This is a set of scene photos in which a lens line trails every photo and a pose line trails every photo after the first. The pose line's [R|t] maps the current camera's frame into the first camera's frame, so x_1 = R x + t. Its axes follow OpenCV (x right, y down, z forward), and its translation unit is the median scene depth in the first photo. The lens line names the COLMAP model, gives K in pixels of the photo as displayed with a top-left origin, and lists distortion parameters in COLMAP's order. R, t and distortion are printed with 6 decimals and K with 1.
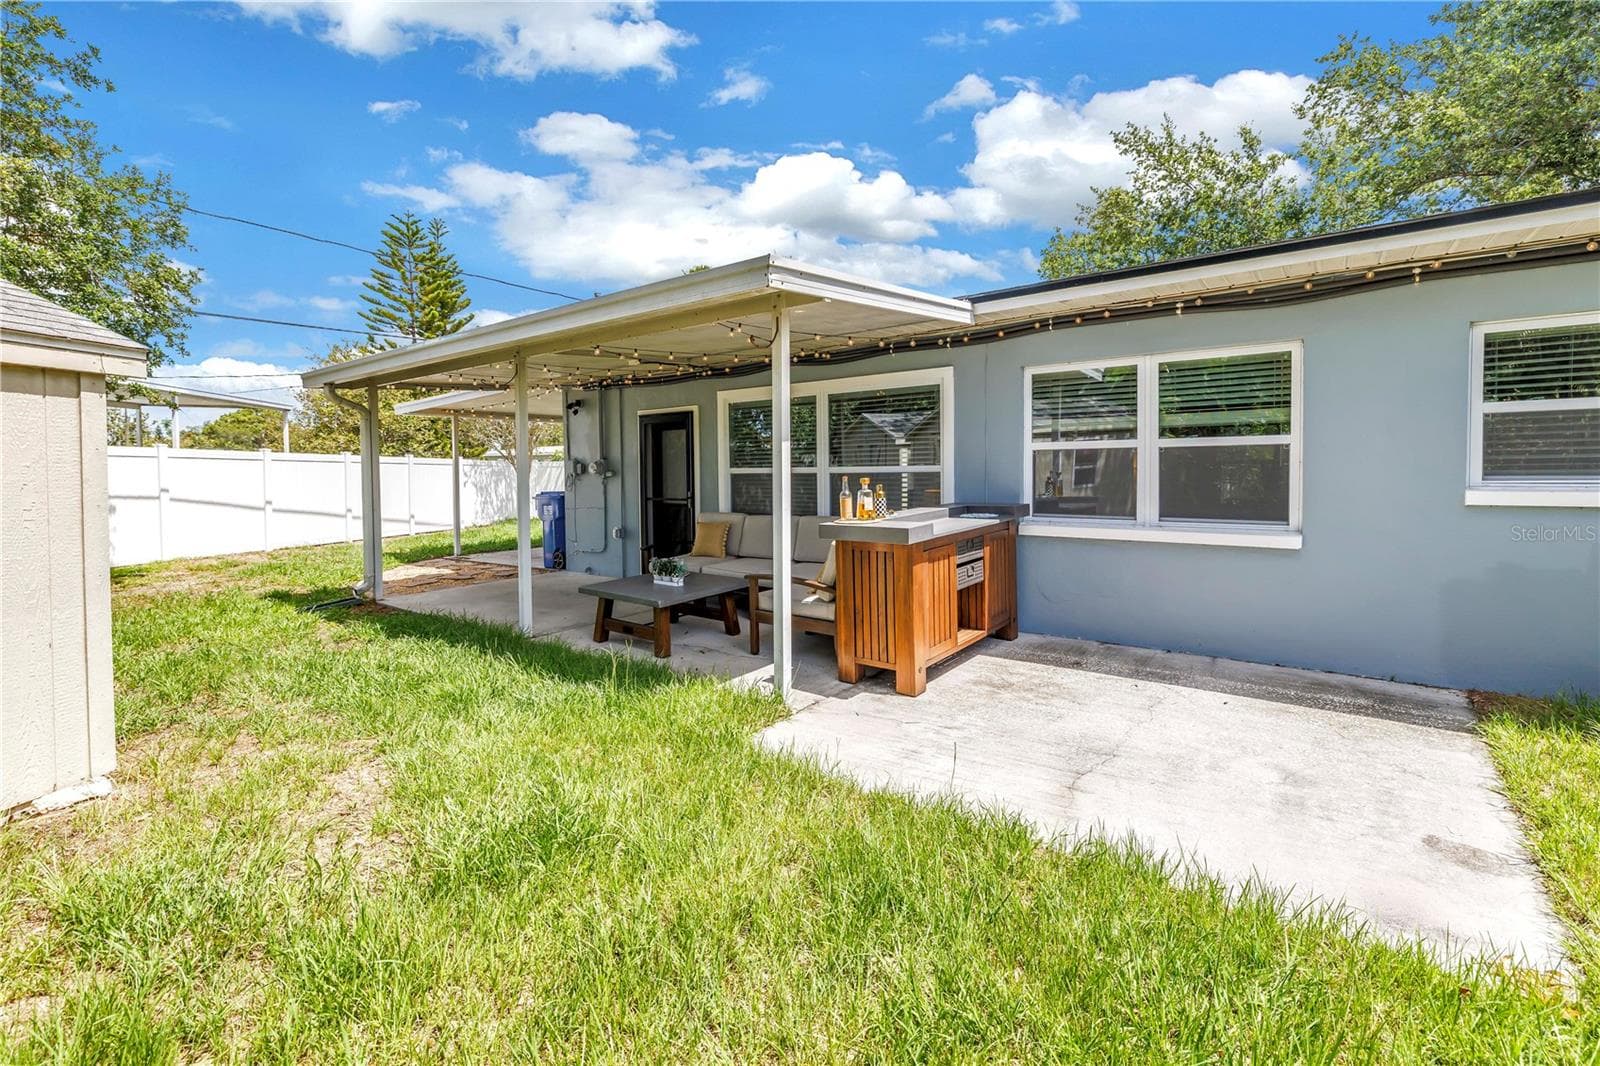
lens RADIAL K [[703.4, 0, 800.7], [0, 703.4, 488.5], [0, 0, 1]] dist [0.000653, -0.000143]
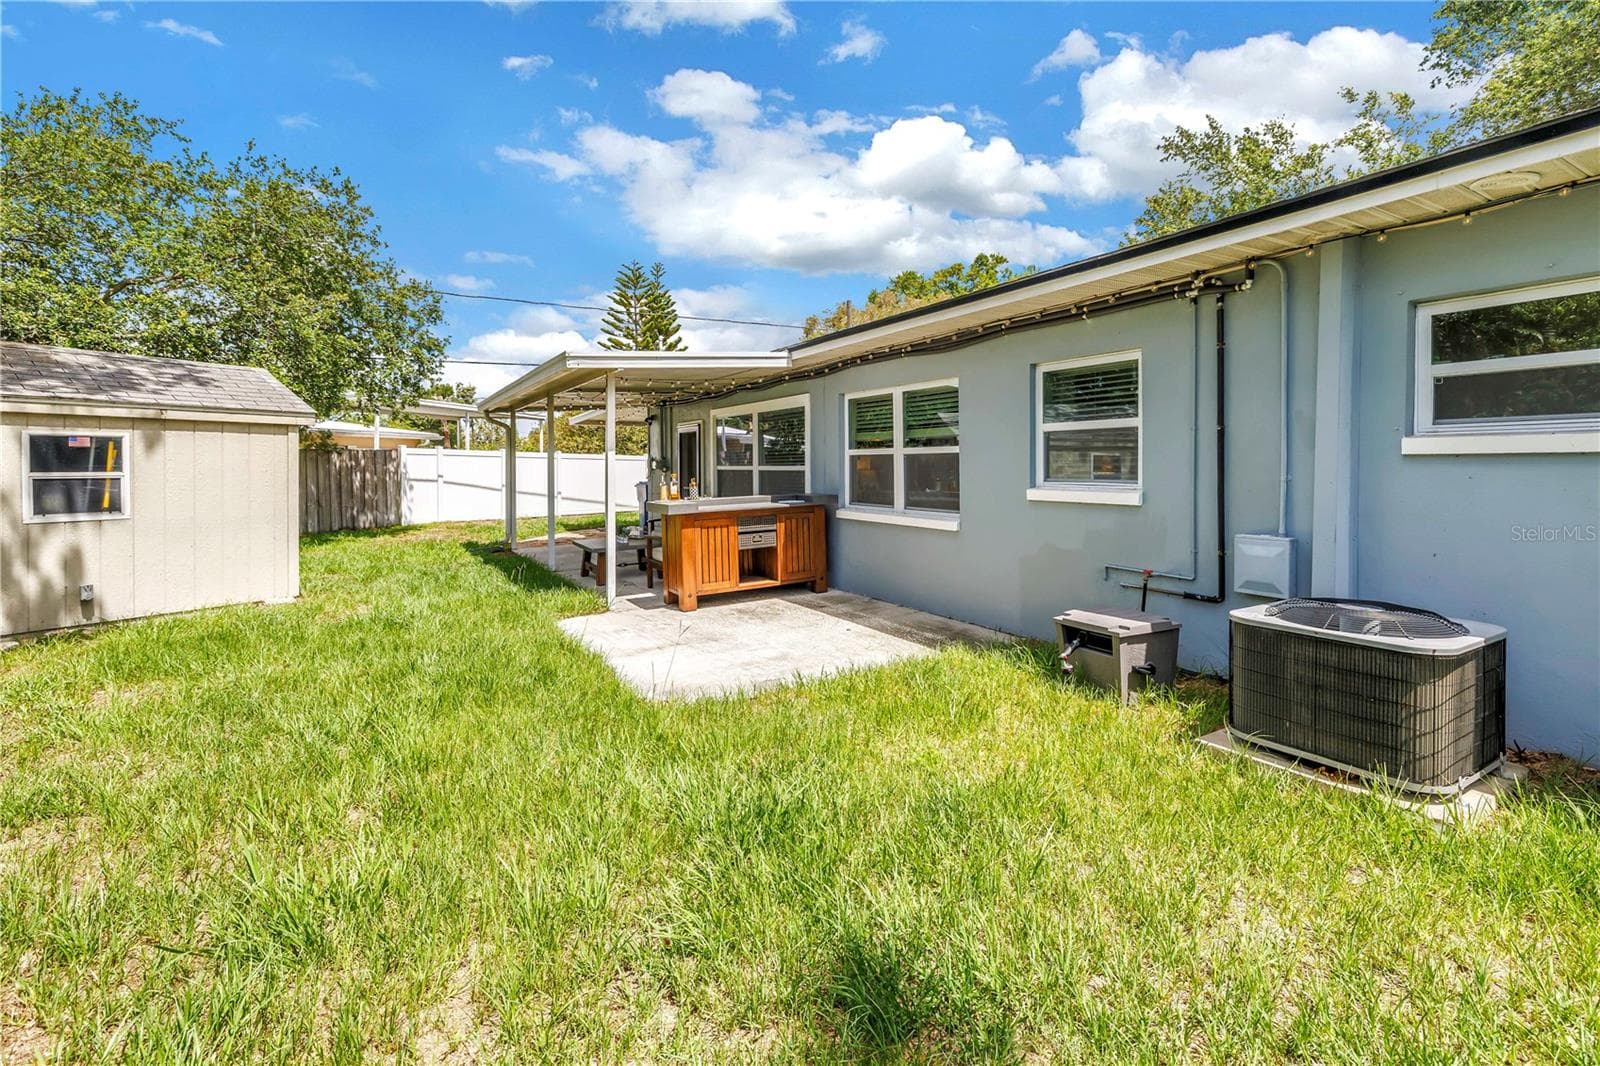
lens RADIAL K [[713.5, 0, 800.5], [0, 713.5, 468.8], [0, 0, 1]] dist [-0.000021, -0.000046]
pose [[0.929972, 0.010690, -0.367475, 0.836877], [-0.017912, 0.999708, -0.016248, -0.005037], [0.367194, 0.021692, 0.929891, -0.342530]]
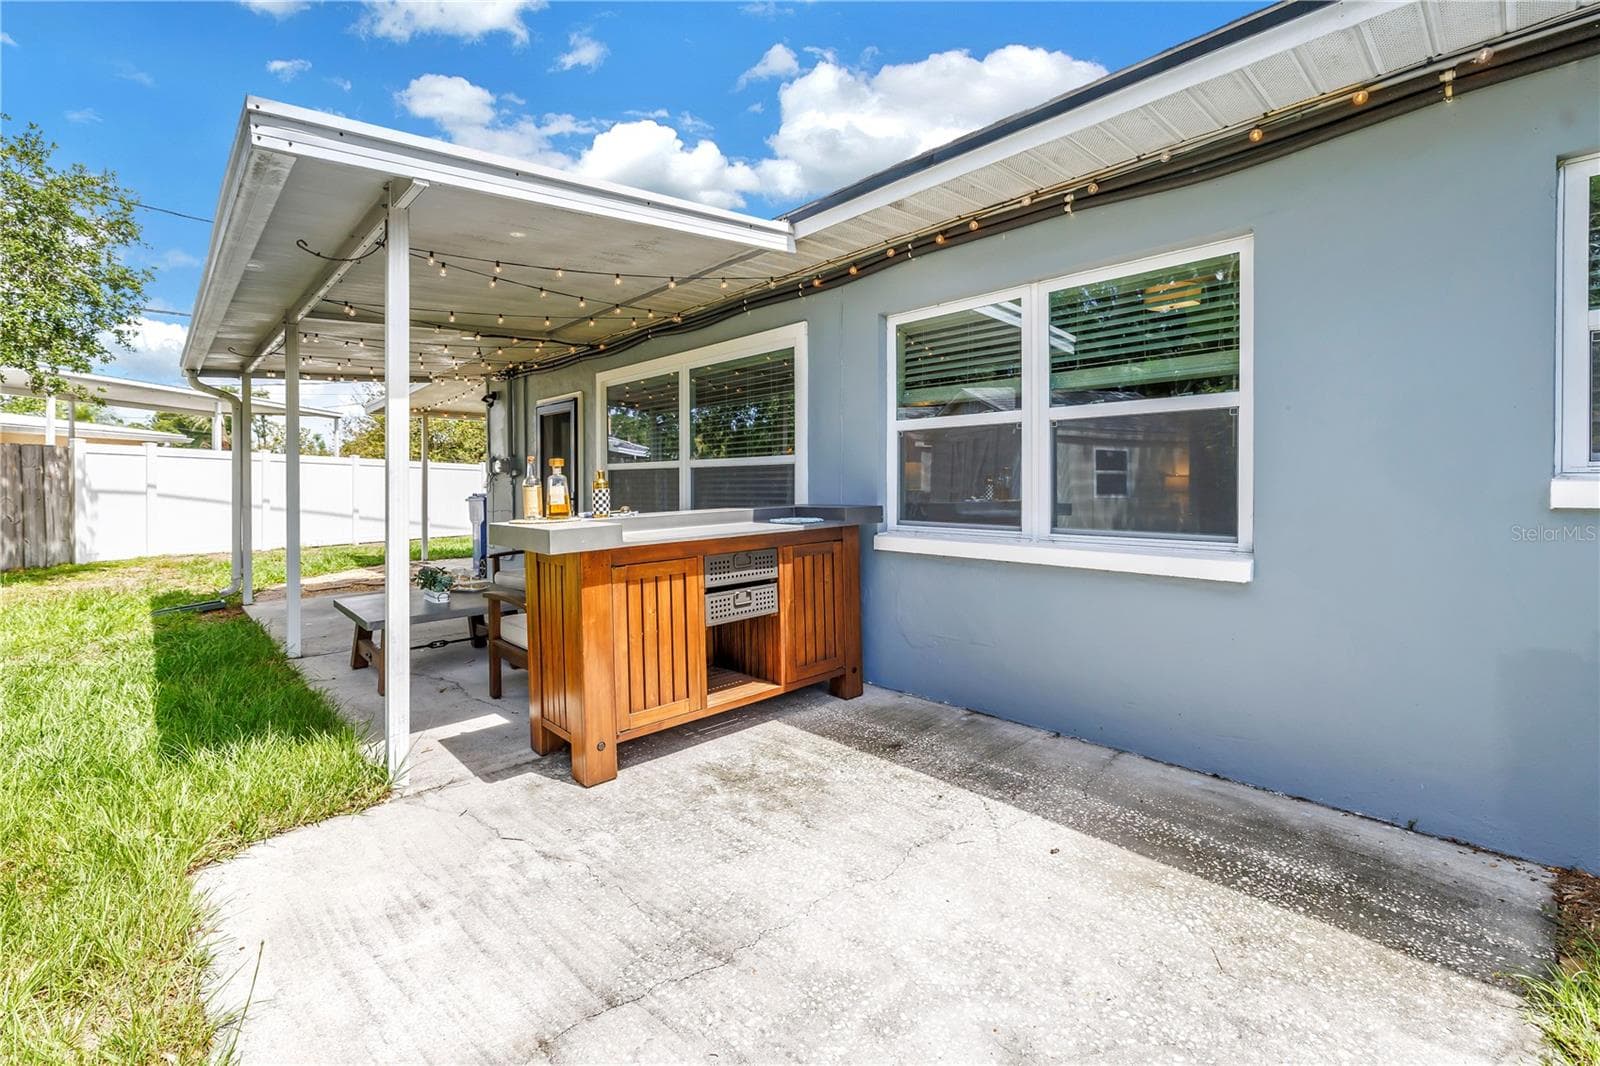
lens RADIAL K [[696.5, 0, 794.0], [0, 696.5, 489.4], [0, 0, 1]] dist [-0.000039, 0.000367]
pose [[0.985990, 0.011672, -0.166396, 0.386142], [-0.015213, 0.999684, -0.020022, 0.022679], [0.166110, 0.022273, 0.985856, 0.322213]]
